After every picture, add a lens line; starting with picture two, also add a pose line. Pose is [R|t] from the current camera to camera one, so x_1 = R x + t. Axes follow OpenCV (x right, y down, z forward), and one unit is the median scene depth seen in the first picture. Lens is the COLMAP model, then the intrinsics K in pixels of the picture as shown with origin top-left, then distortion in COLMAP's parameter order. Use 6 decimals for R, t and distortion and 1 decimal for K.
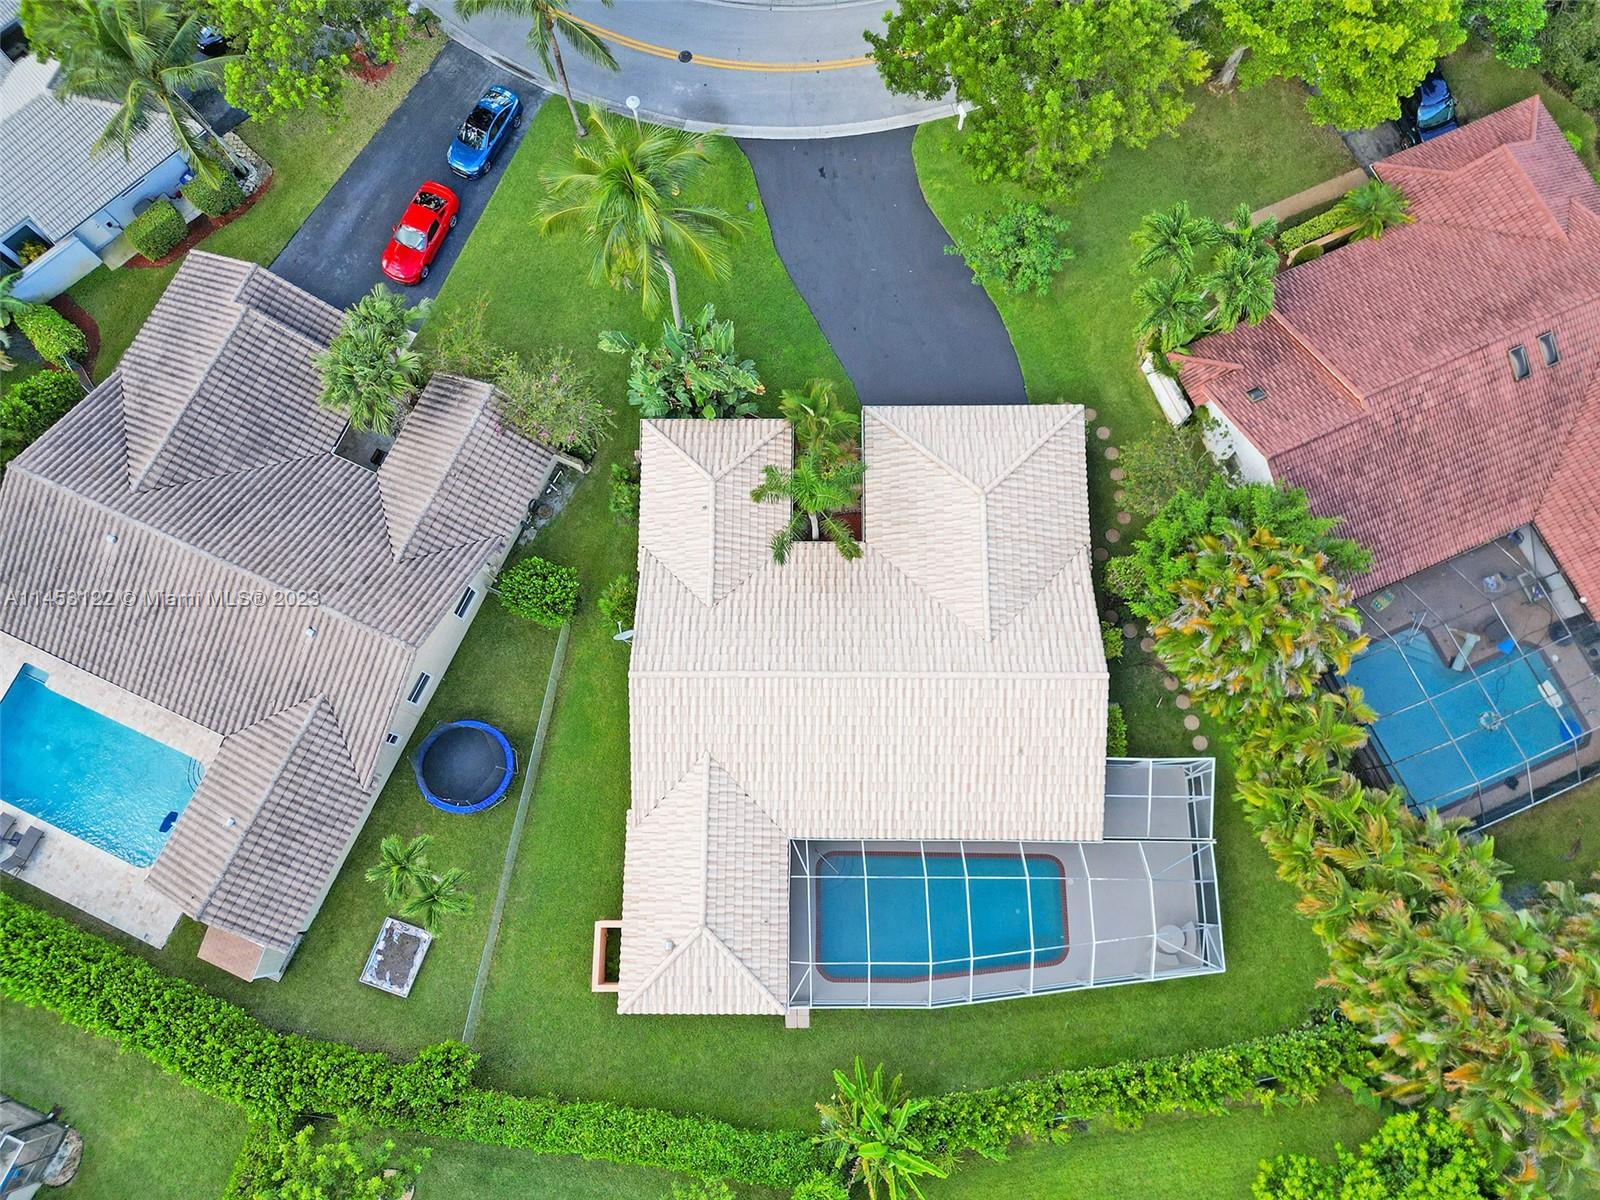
lens RADIAL K [[1112.0, 0, 800.0], [0, 1112.0, 600.0], [0, 0, 1]] dist [0.014770, 0.002318]
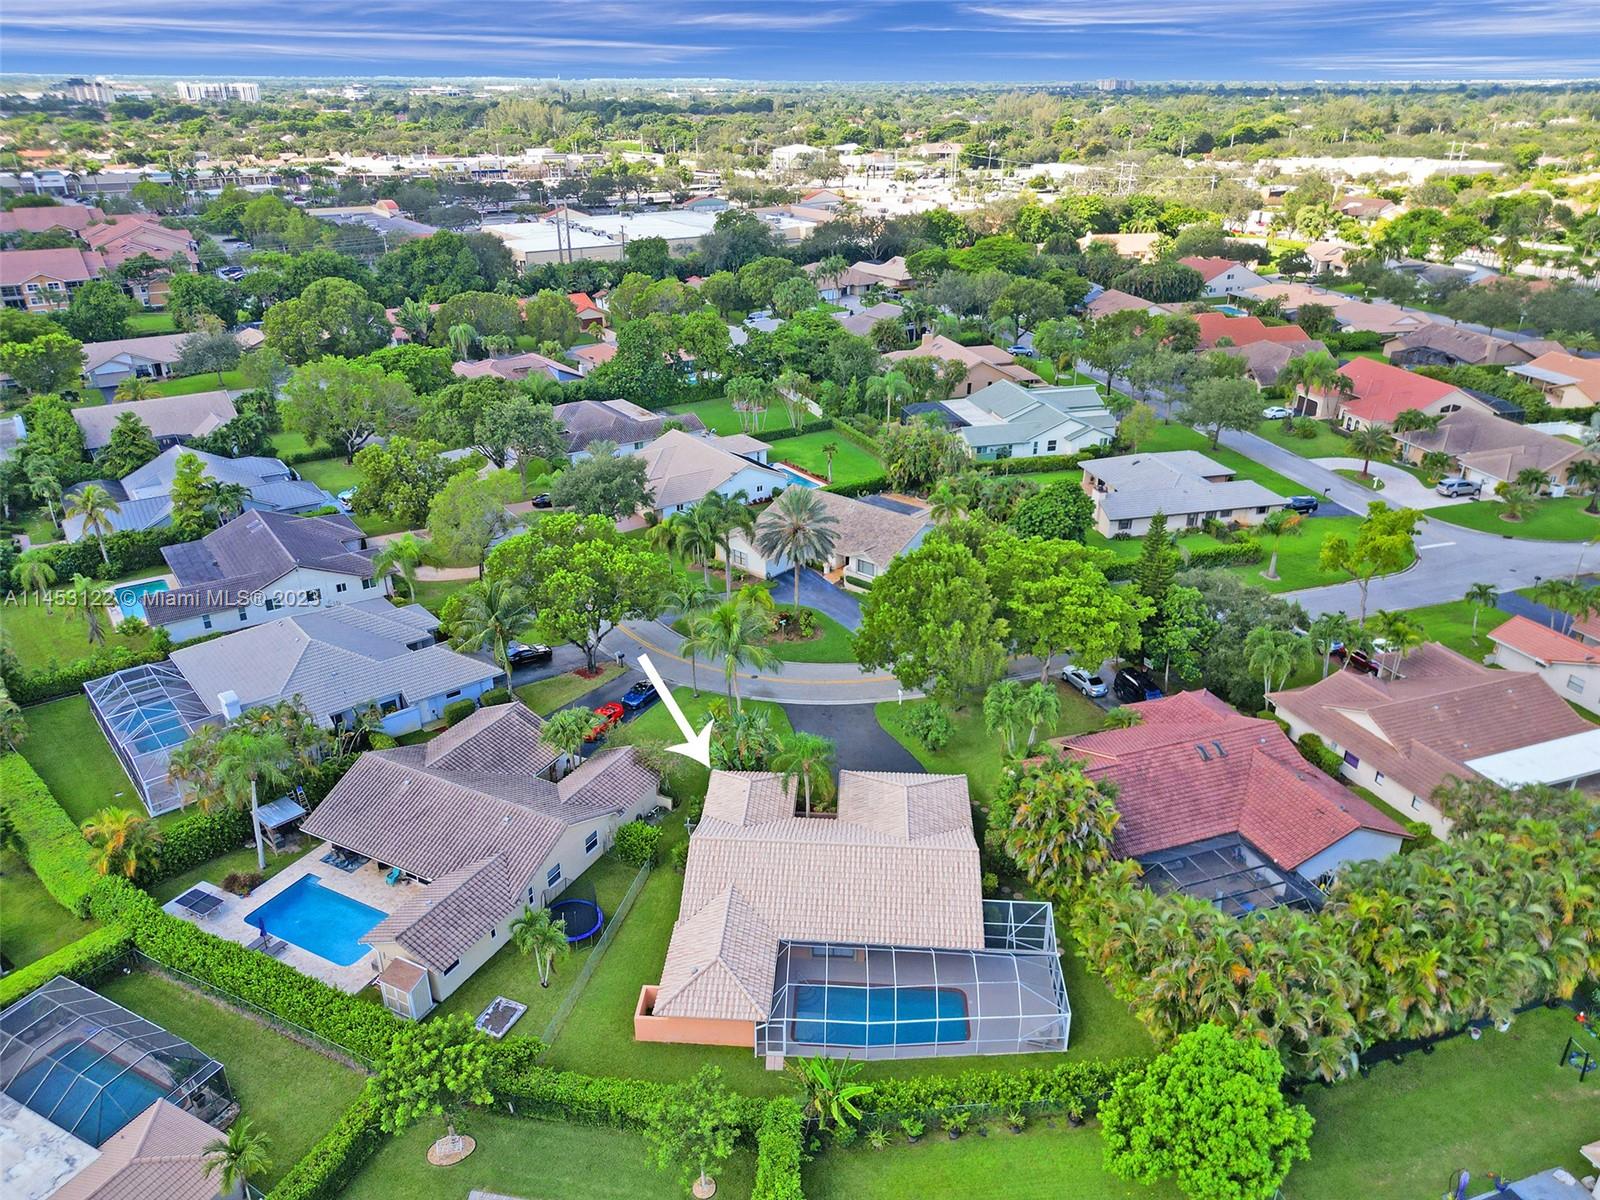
lens RADIAL K [[1112.0, 0, 800.0], [0, 1112.0, 600.0], [0, 0, 1]] dist [0.014770, 0.002318]
pose [[0.998000, 0.032714, -0.054089, 0.084845], [-0.062819, 0.608664, -0.790938, 1.108940], [0.007047, 0.792754, 0.609502, -0.296042]]
